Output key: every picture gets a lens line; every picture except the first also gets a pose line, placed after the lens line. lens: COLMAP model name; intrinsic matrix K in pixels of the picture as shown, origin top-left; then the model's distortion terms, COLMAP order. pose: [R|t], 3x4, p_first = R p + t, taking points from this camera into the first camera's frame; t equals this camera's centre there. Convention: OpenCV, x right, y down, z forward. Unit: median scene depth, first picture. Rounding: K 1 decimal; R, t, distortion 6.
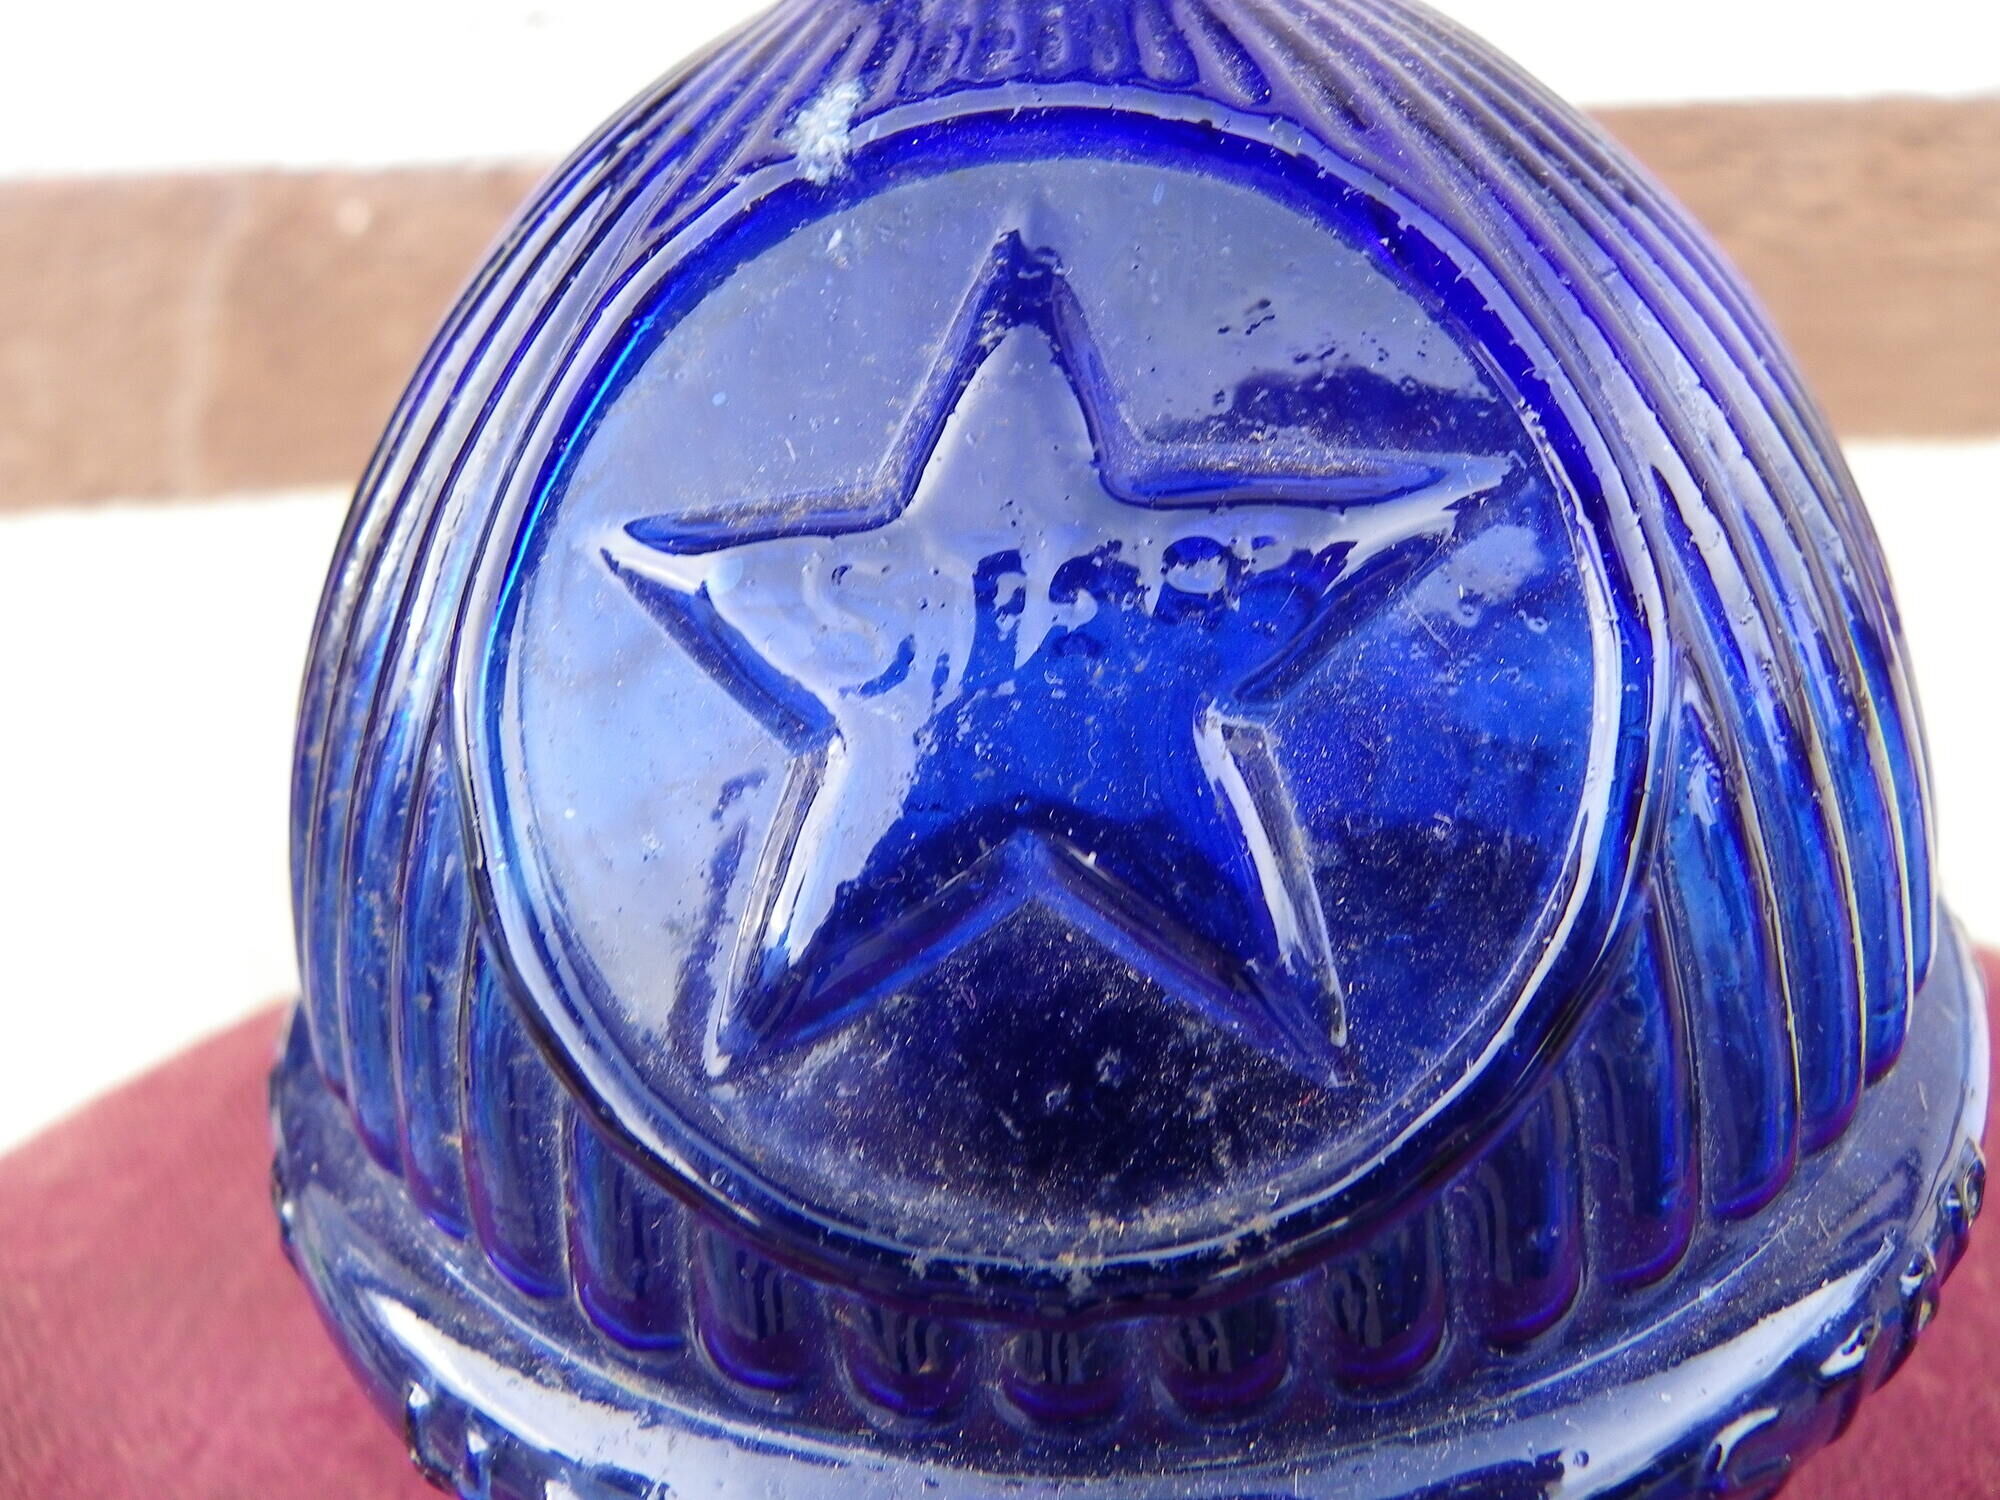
lens RADIAL K [[1516.2, 0, 1000.0], [0, 1516.2, 750.0], [0, 0, 1]] dist [-0.041034, 0.001338]
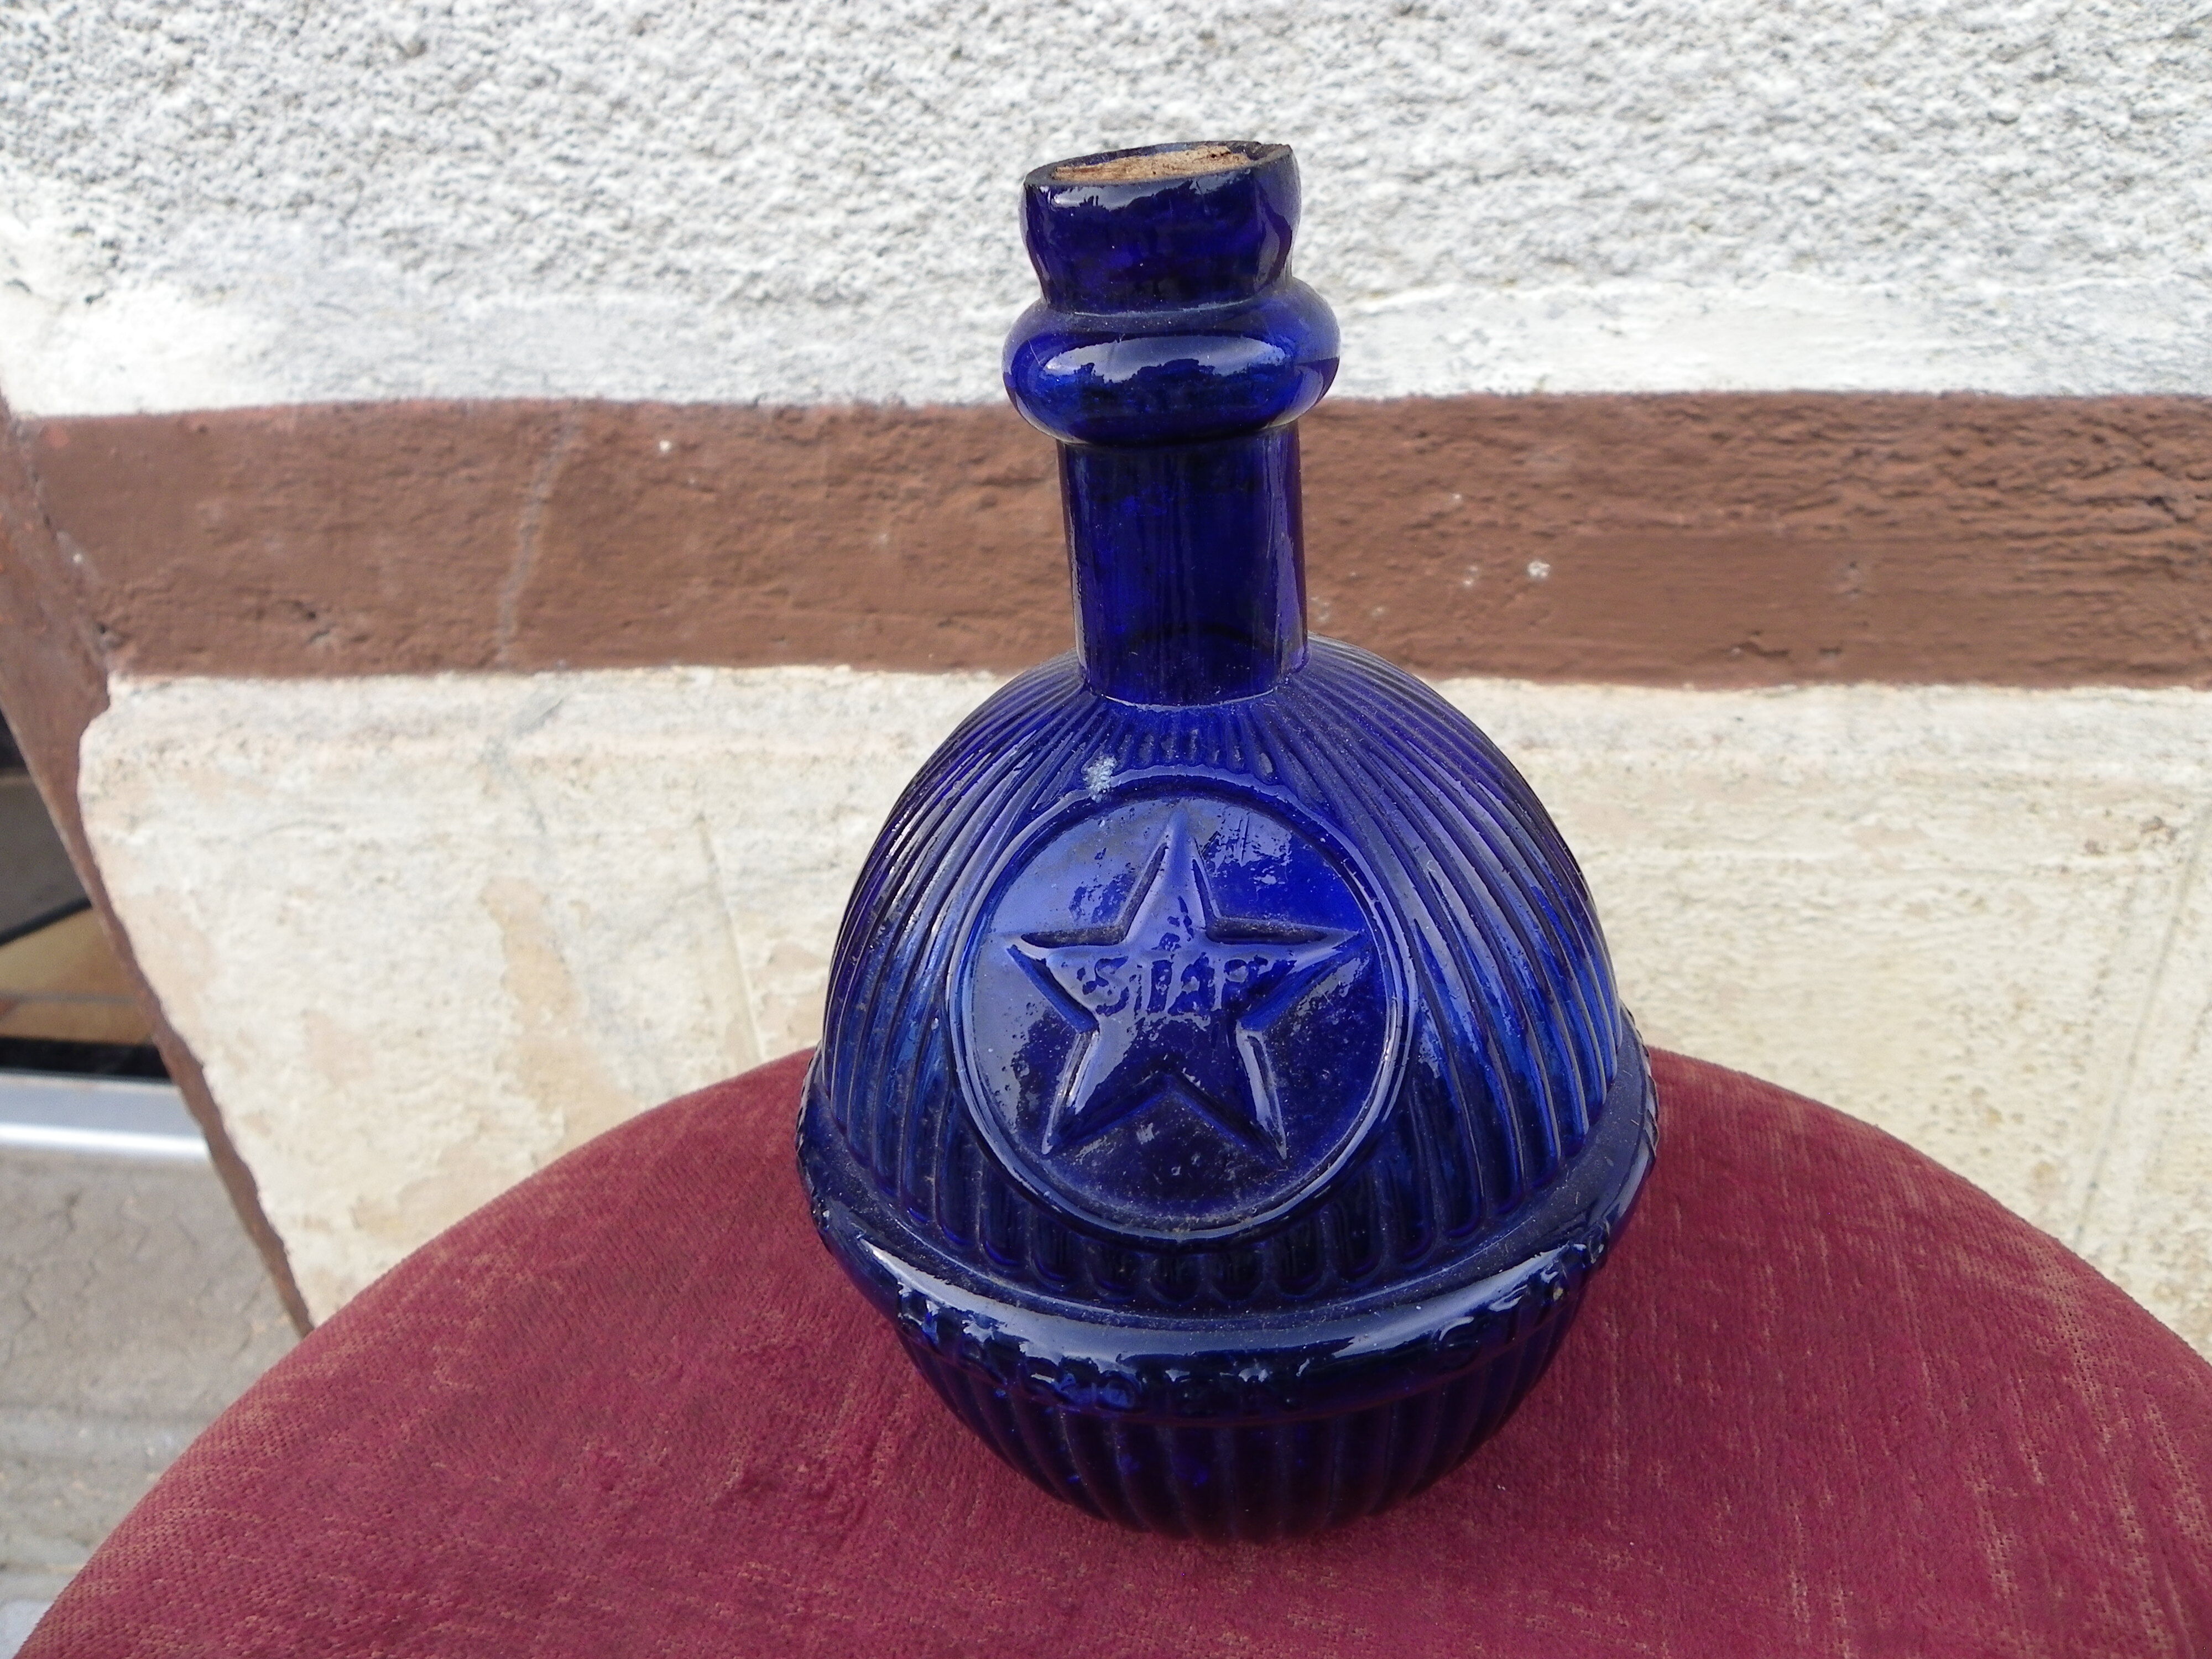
lens RADIAL K [[1654.4, 0, 1106.0], [0, 1654.4, 829.5], [0, 0, 1]] dist [0.001726, -0.000397]
pose [[0.997499, 0.039095, -0.058876, 0.061656], [-0.039691, 0.999171, -0.009002, -0.326674], [0.058475, 0.011316, 0.998225, -1.860275]]
